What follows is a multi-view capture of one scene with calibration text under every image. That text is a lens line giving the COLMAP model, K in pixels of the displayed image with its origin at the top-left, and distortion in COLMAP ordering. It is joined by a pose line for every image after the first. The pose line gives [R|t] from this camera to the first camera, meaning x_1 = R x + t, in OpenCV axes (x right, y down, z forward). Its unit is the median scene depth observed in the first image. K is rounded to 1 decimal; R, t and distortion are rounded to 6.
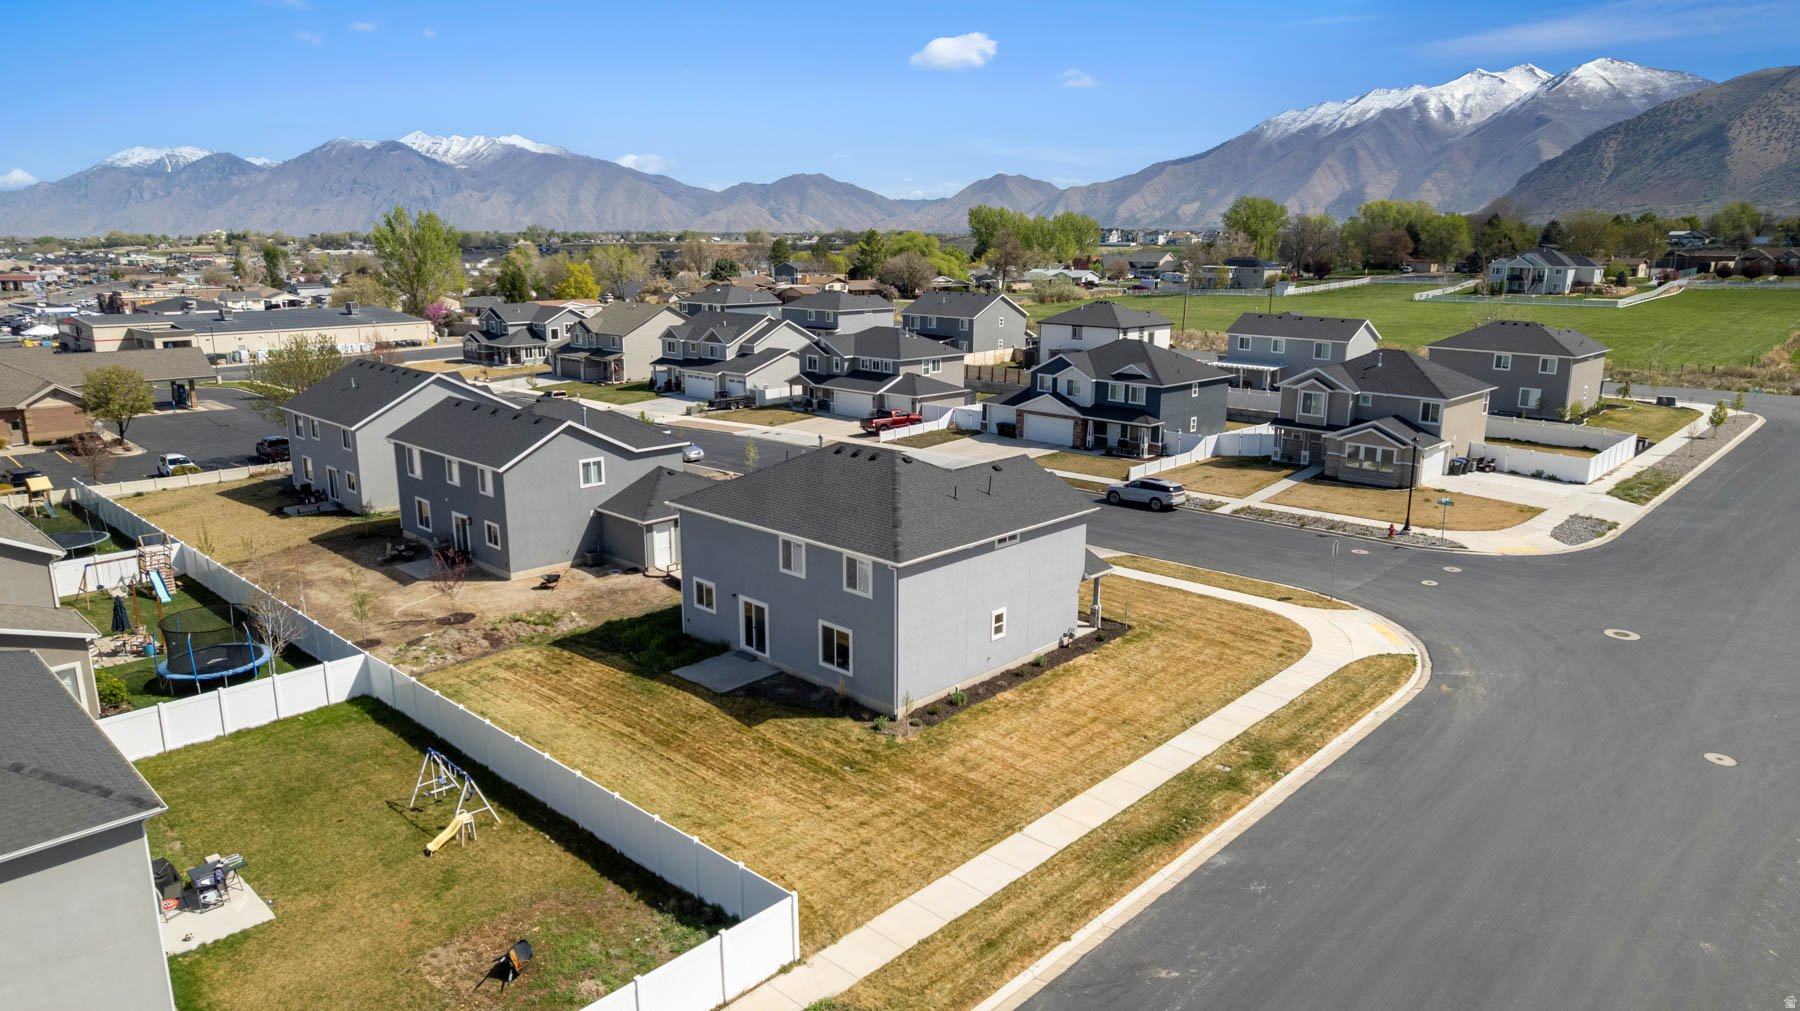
lens RADIAL K [[1152.3, 0, 904.5], [0, 1152.3, 505.3], [0, 0, 1]] dist [-0.082674, 0.076697]
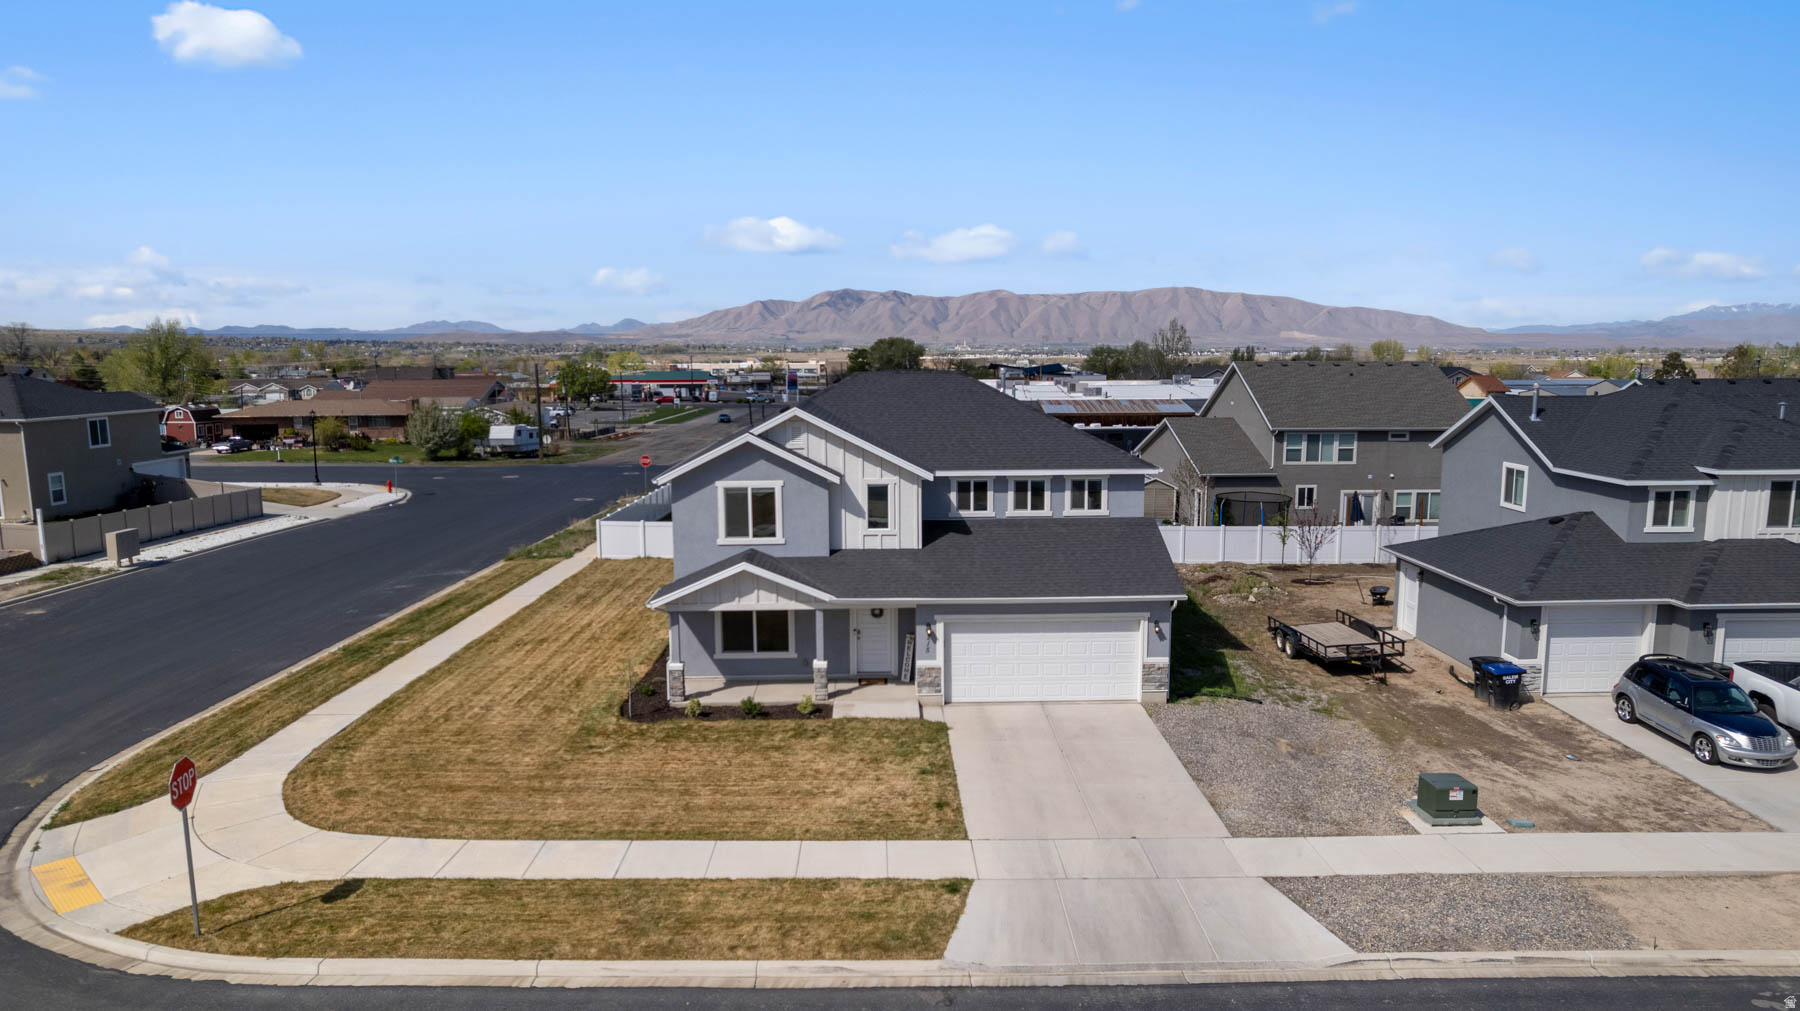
lens RADIAL K [[1152.3, 0, 904.5], [0, 1152.3, 505.3], [0, 0, 1]] dist [-0.082674, 0.076697]
pose [[-0.709086, 0.094858, -0.698713, 0.365308], [-0.158237, 0.944230, 0.288776, -0.133113], [0.687138, 0.315329, -0.654529, 1.078247]]
